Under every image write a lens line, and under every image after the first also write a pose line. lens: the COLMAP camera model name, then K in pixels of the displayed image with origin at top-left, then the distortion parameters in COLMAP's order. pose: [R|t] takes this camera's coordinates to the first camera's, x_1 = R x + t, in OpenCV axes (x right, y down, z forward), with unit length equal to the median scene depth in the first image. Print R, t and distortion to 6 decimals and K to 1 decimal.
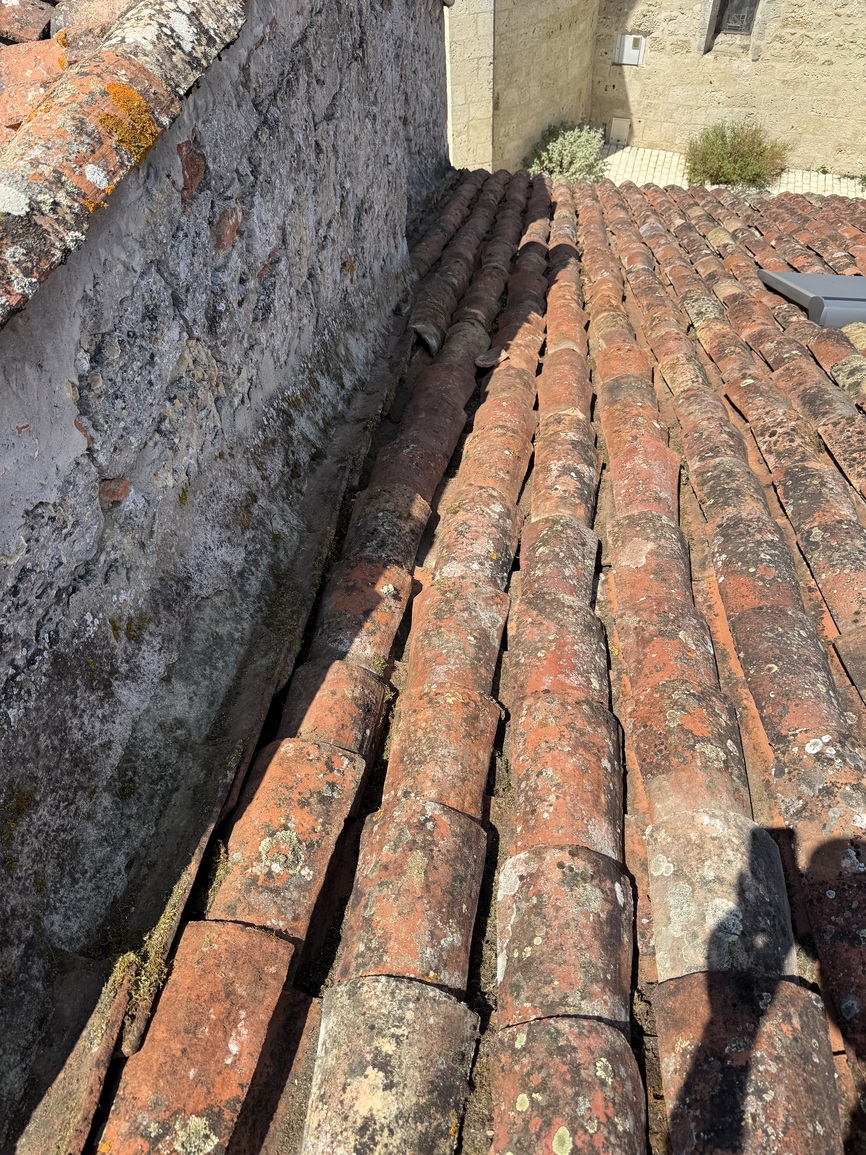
lens RADIAL K [[806.0, 0, 433.0], [0, 806.0, 577.5], [0, 0, 1]] dist [-0.075746, -0.007468]
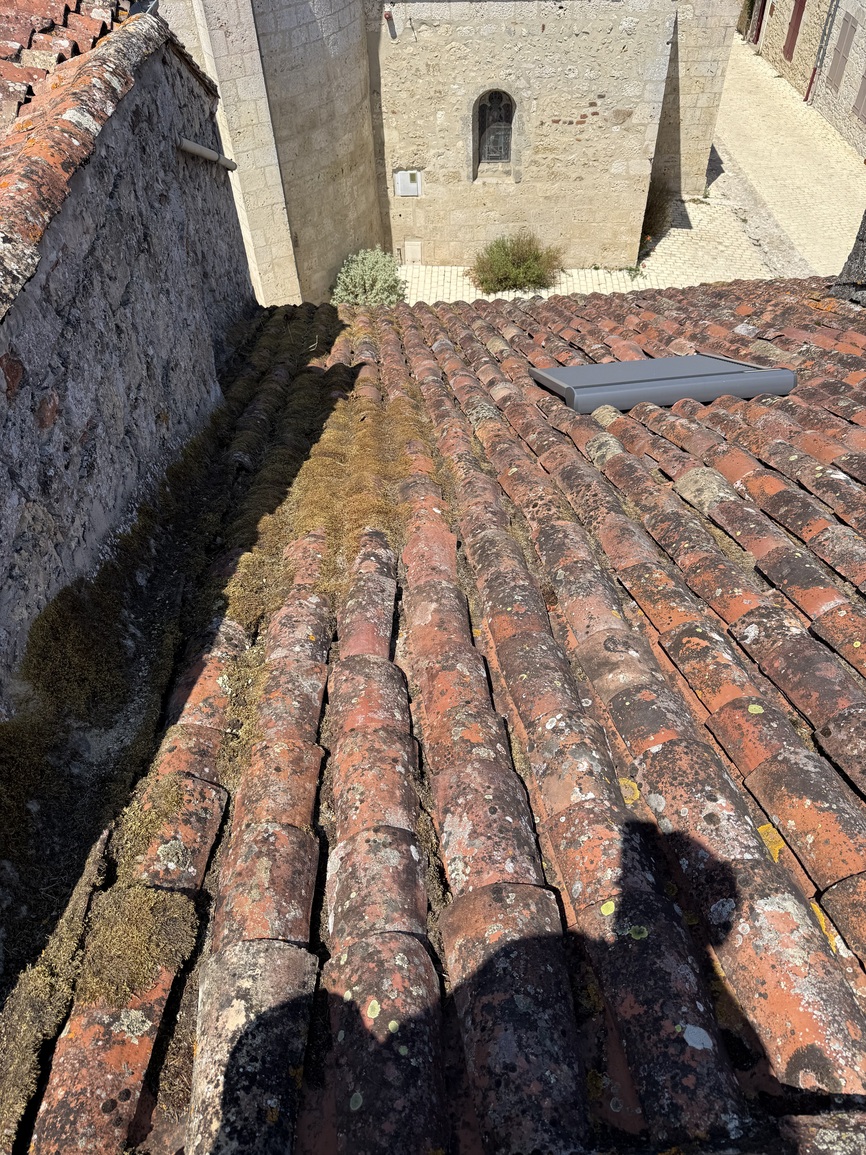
lens RADIAL K [[804.1, 0, 488.9], [0, 804.1, 574.6], [0, 0, 1]] dist [-0.029634, -0.047700]
pose [[0.963039, -0.158795, 0.217579, 0.097538], [0.184228, 0.977581, -0.101956, 0.069487], [-0.196512, 0.138272, 0.970703, -0.314575]]
